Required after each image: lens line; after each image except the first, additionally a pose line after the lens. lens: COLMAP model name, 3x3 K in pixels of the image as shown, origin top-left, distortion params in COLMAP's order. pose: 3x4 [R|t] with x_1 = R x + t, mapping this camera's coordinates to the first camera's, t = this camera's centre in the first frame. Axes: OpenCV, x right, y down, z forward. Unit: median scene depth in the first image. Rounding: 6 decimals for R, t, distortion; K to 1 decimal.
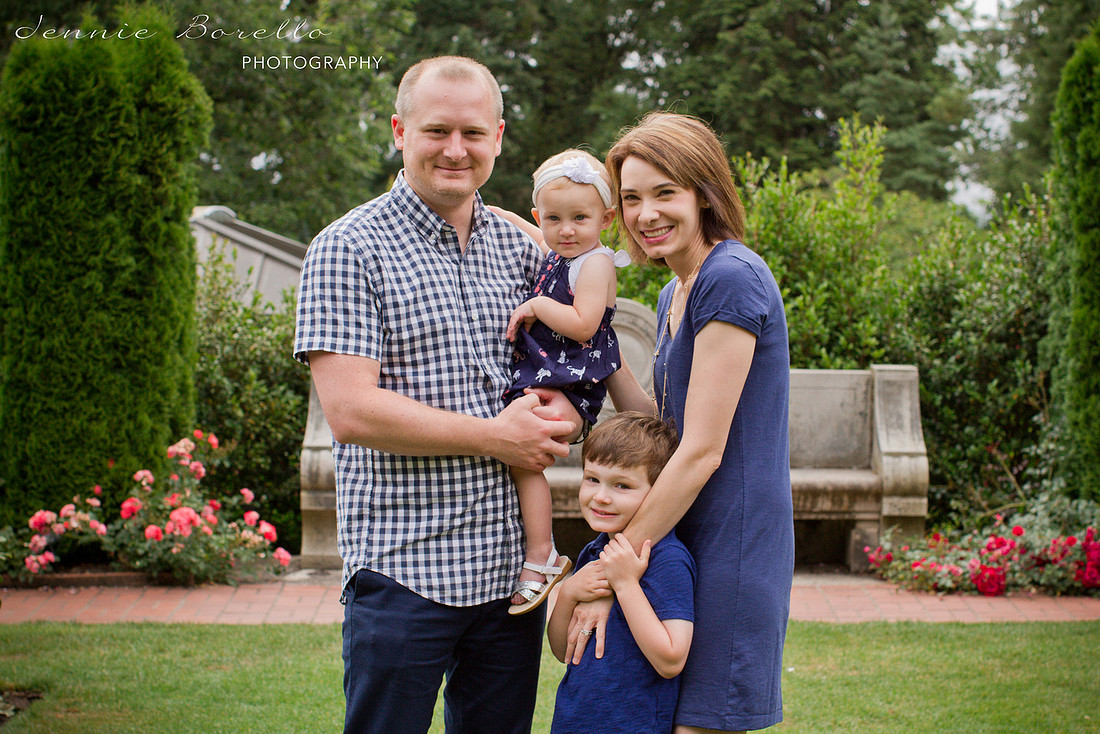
lens RADIAL K [[2560.4, 0, 549.1], [0, 2560.4, 369.5], [0, 0, 1]] dist [-0.108204, 0.000000]
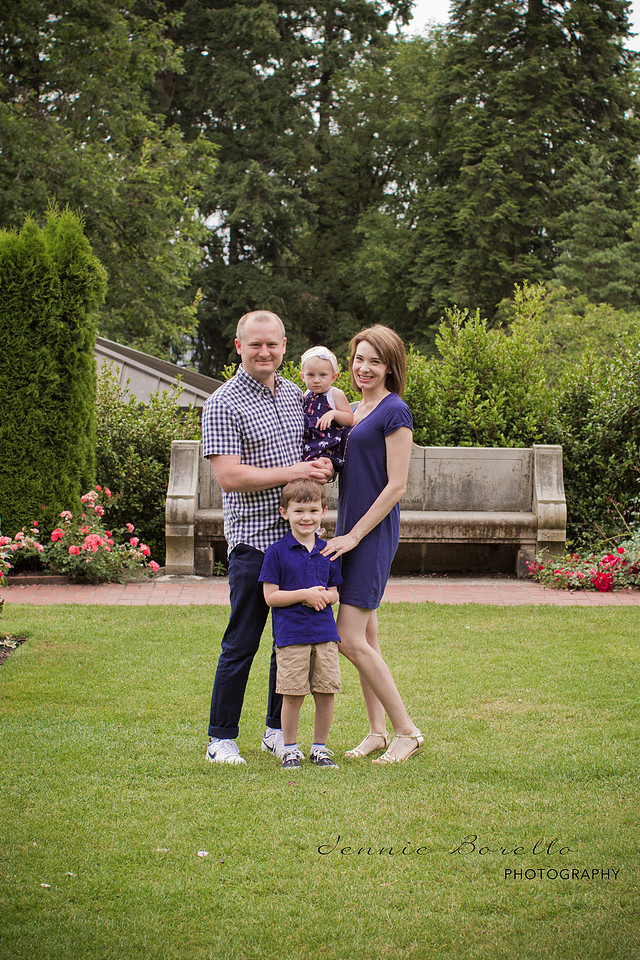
lens RADIAL K [[2234.5, 0, 321.0], [0, 2234.5, 479.9], [0, 0, 1]] dist [-0.108204, 0.000000]
pose [[0.999996, 0.002810, -0.000558, -0.001134], [-0.002799, 0.999821, 0.018702, -0.005255], [0.000610, -0.018700, 0.999825, -0.351338]]
